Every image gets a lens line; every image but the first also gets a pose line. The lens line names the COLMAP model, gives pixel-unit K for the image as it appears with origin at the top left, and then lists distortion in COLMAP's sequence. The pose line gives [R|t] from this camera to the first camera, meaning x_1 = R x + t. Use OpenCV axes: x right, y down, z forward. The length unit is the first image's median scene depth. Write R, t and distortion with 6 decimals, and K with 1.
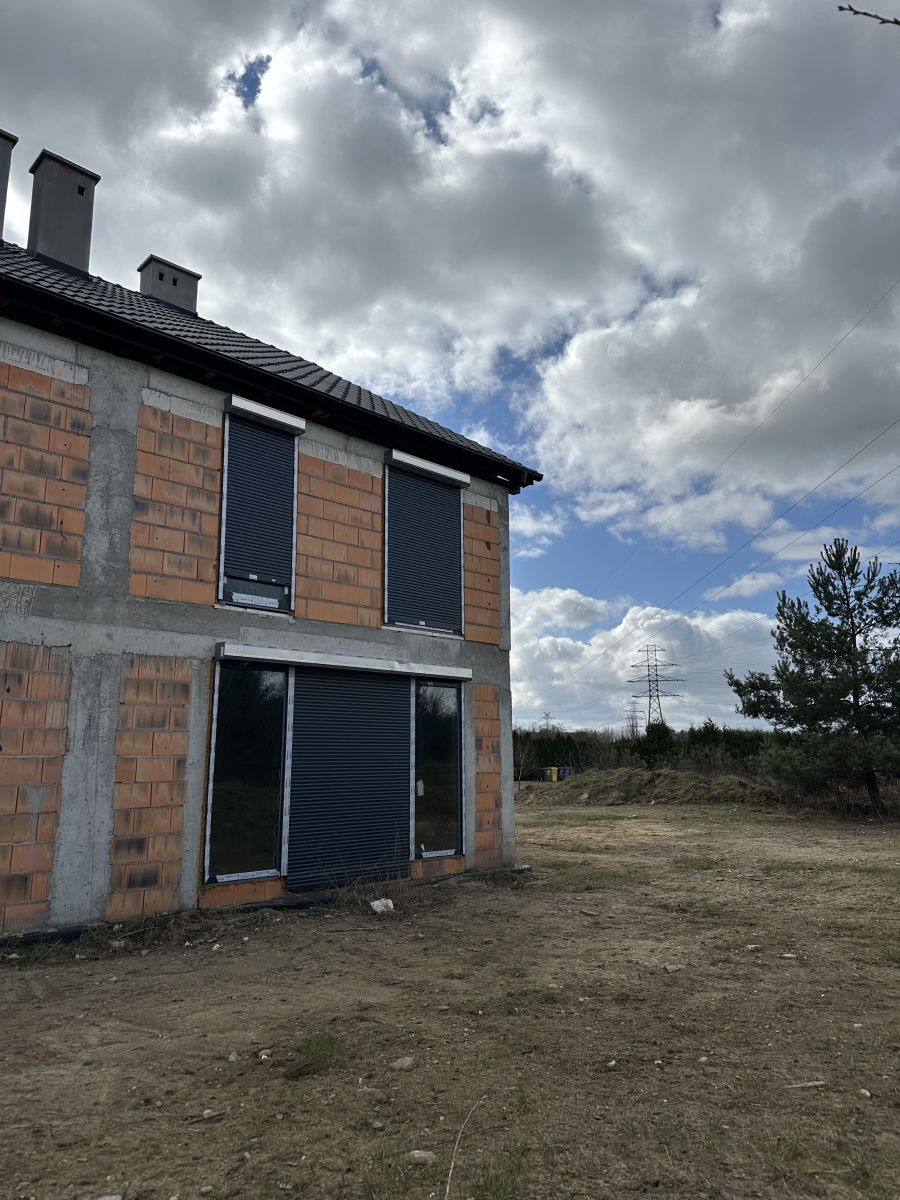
lens RADIAL K [[833.1, 0, 444.5], [0, 833.1, 607.8], [0, 0, 1]] dist [0.189876, -0.410069]
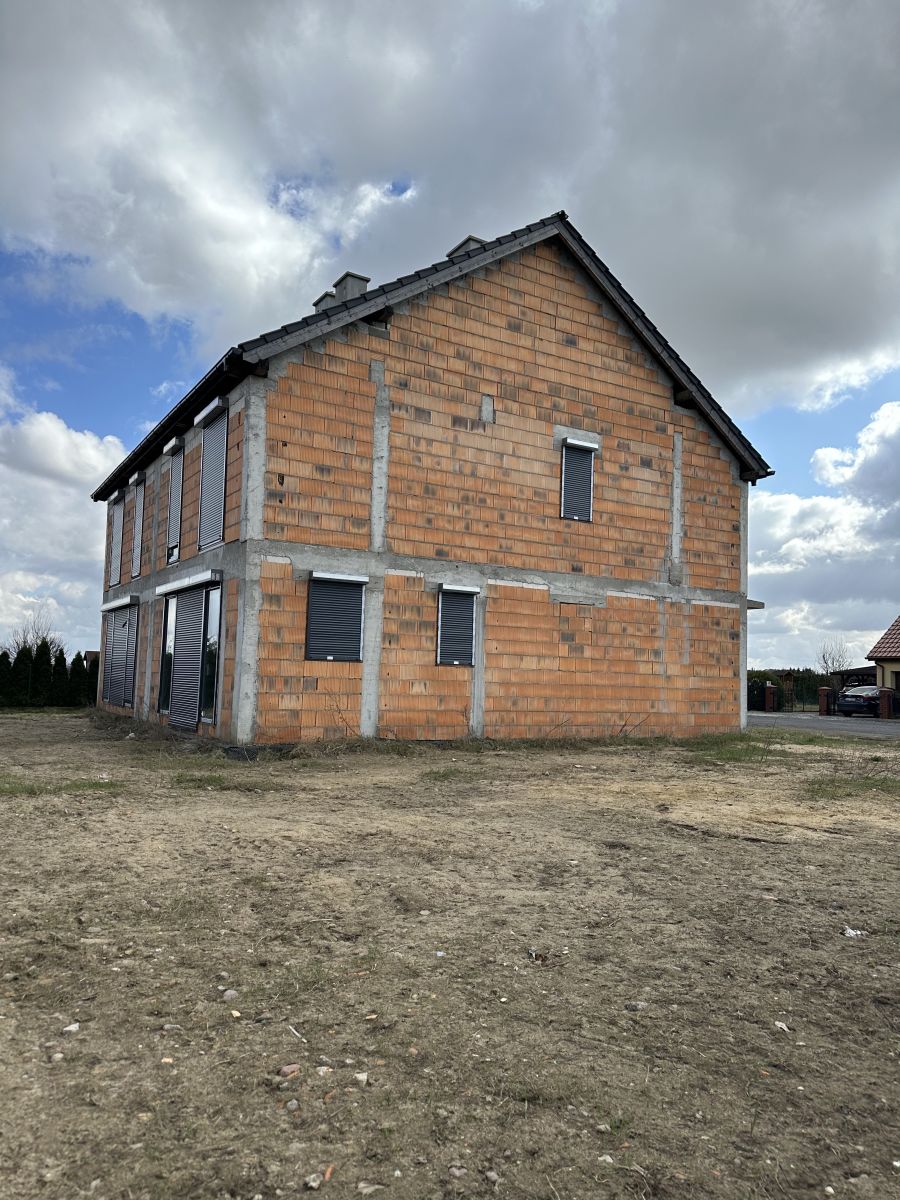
lens RADIAL K [[833.1, 0, 444.5], [0, 833.1, 607.8], [0, 0, 1]] dist [0.189876, -0.410069]
pose [[-0.222293, -0.077629, -0.971885, 1.361667], [0.155764, 0.981194, -0.113999, 0.384628], [0.962457, -0.176726, -0.206021, 1.930730]]
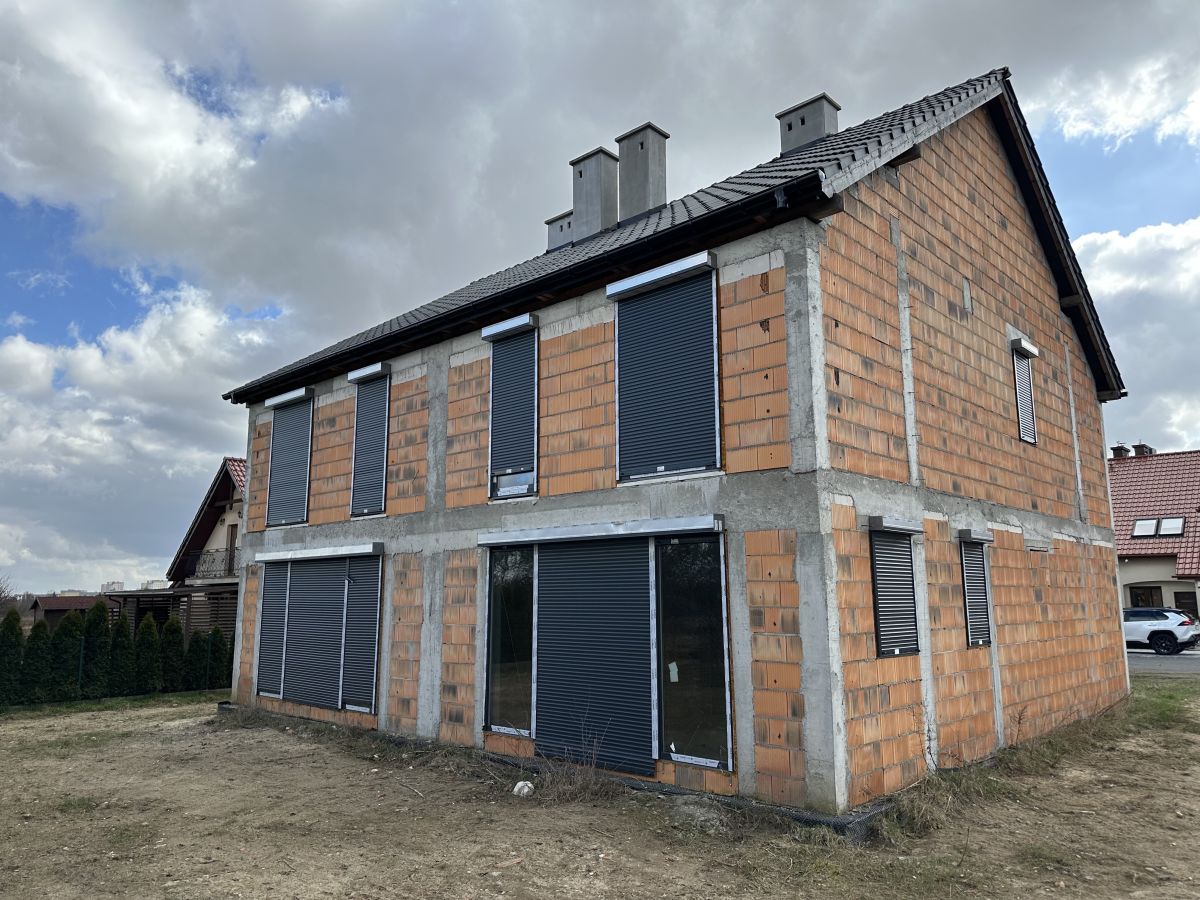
lens RADIAL K [[833.1, 0, 600.0], [0, 833.1, 450.0], [0, 0, 1]] dist [0.189876, -0.410069]
pose [[0.046076, -0.161947, -0.985723, 0.951810], [0.189760, 0.970222, -0.150531, 0.137247], [0.980749, -0.180115, 0.075435, 1.076080]]
